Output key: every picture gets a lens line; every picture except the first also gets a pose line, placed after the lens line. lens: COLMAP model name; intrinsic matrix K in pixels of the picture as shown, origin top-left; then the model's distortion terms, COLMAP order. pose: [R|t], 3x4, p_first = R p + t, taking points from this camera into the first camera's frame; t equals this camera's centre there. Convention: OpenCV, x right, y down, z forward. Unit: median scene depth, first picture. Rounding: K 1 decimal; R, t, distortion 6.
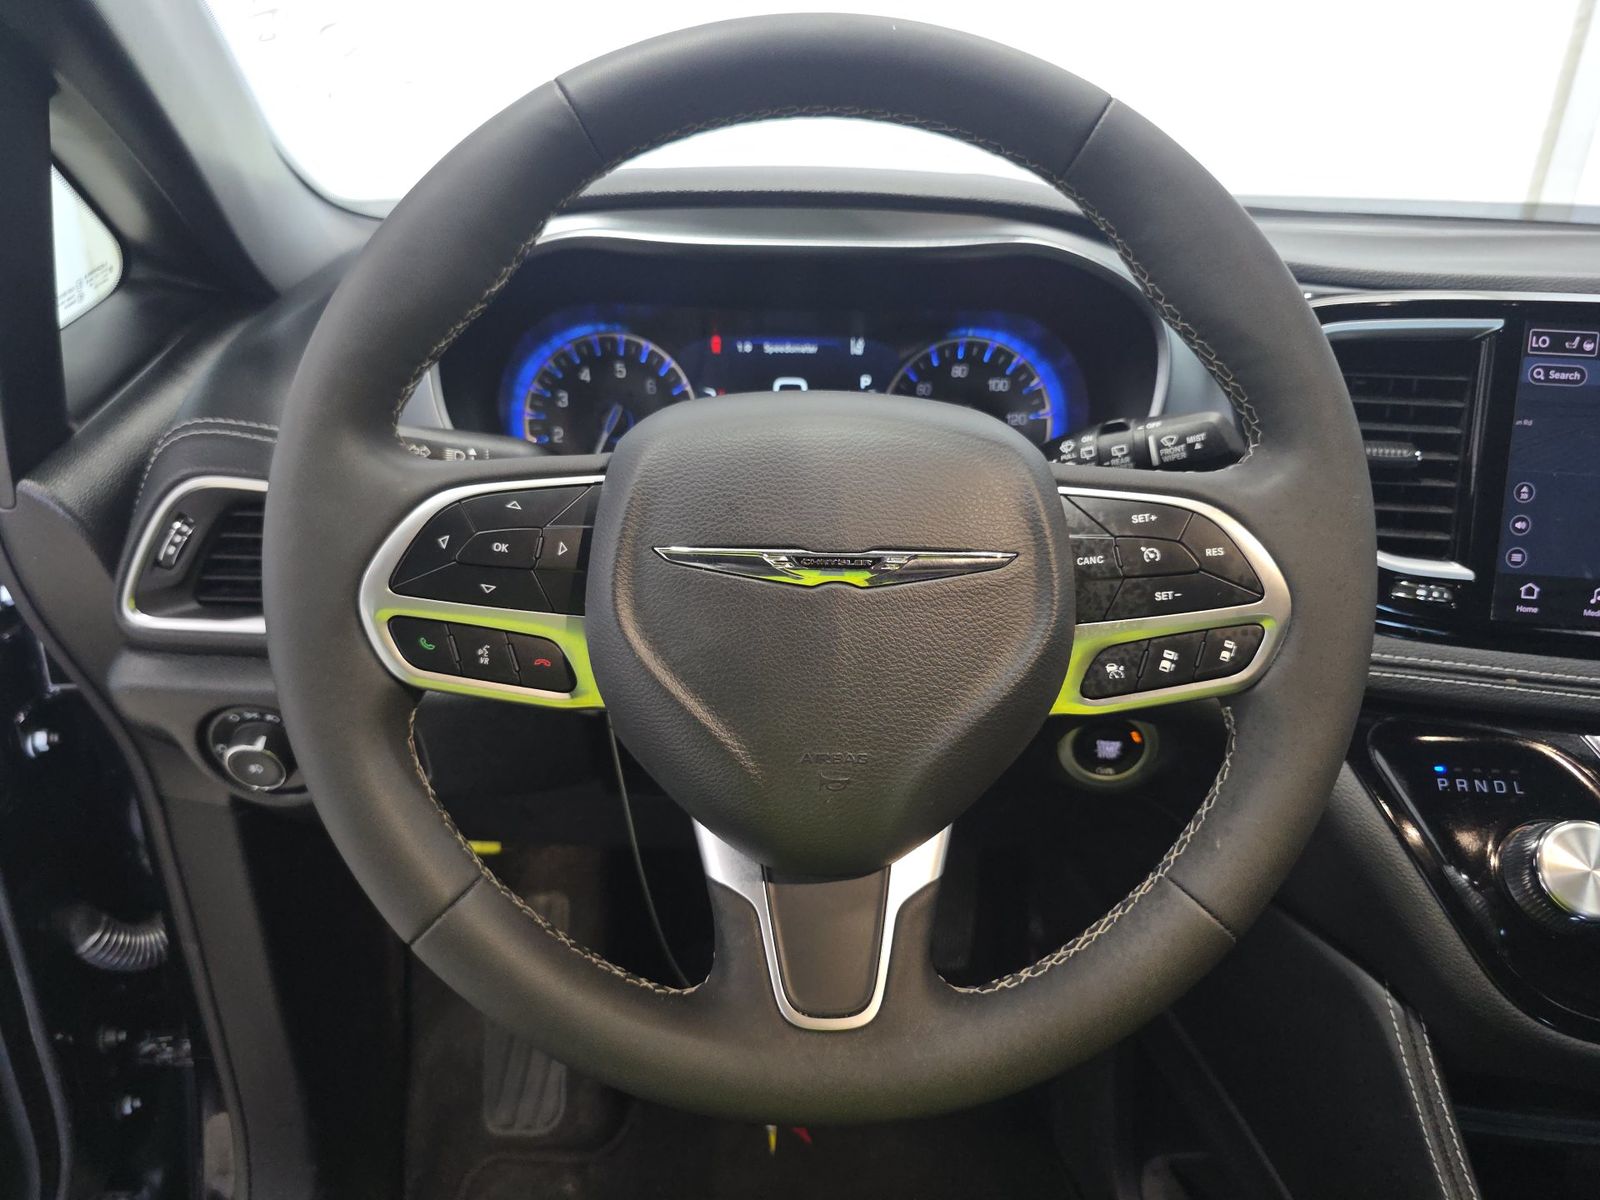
lens RADIAL K [[1066.6, 0, 797.4], [0, 1066.6, 587.8], [0, 0, 1]] dist [0.003133, -0.005734]
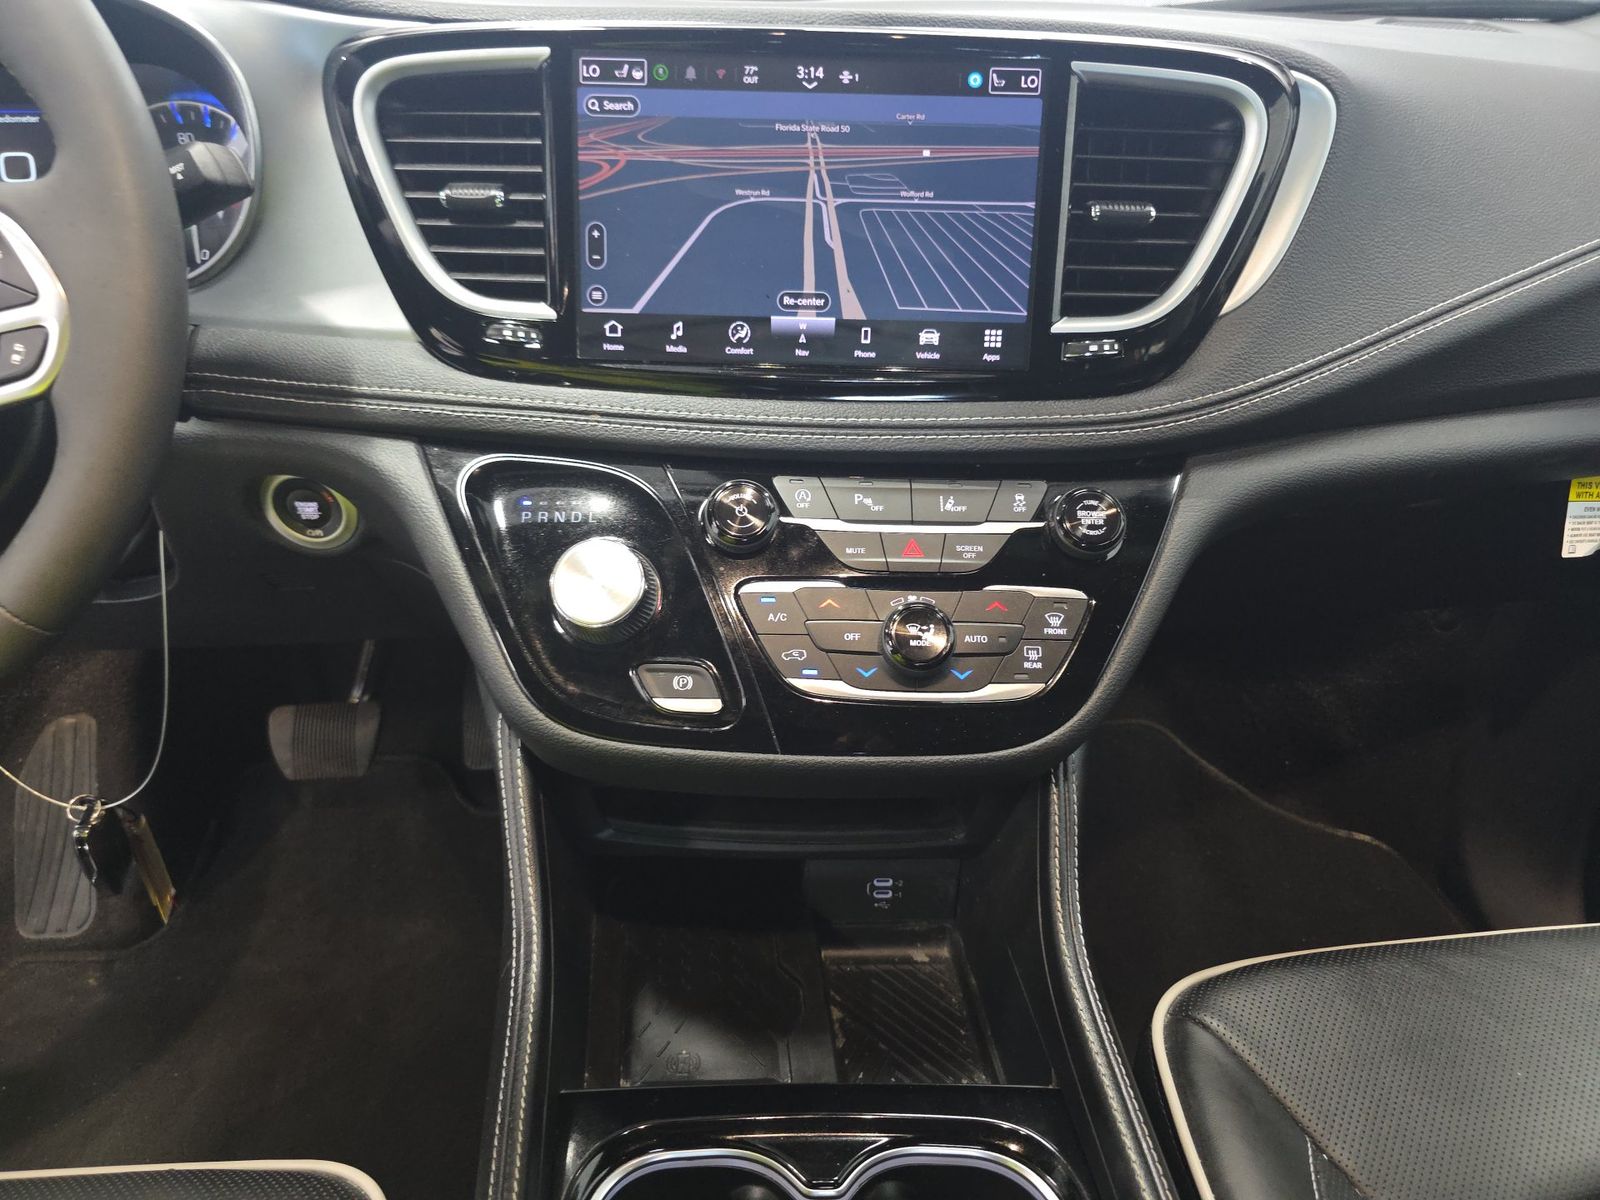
lens RADIAL K [[1066.6, 0, 798.7], [0, 1066.6, 603.4], [0, 0, 1]] dist [0.003133, -0.005734]
pose [[0.998114, -0.039469, 0.047017, 0.800168], [0.033140, 0.991155, 0.128508, 0.138627], [-0.051673, -0.126708, 0.990593, -0.064595]]
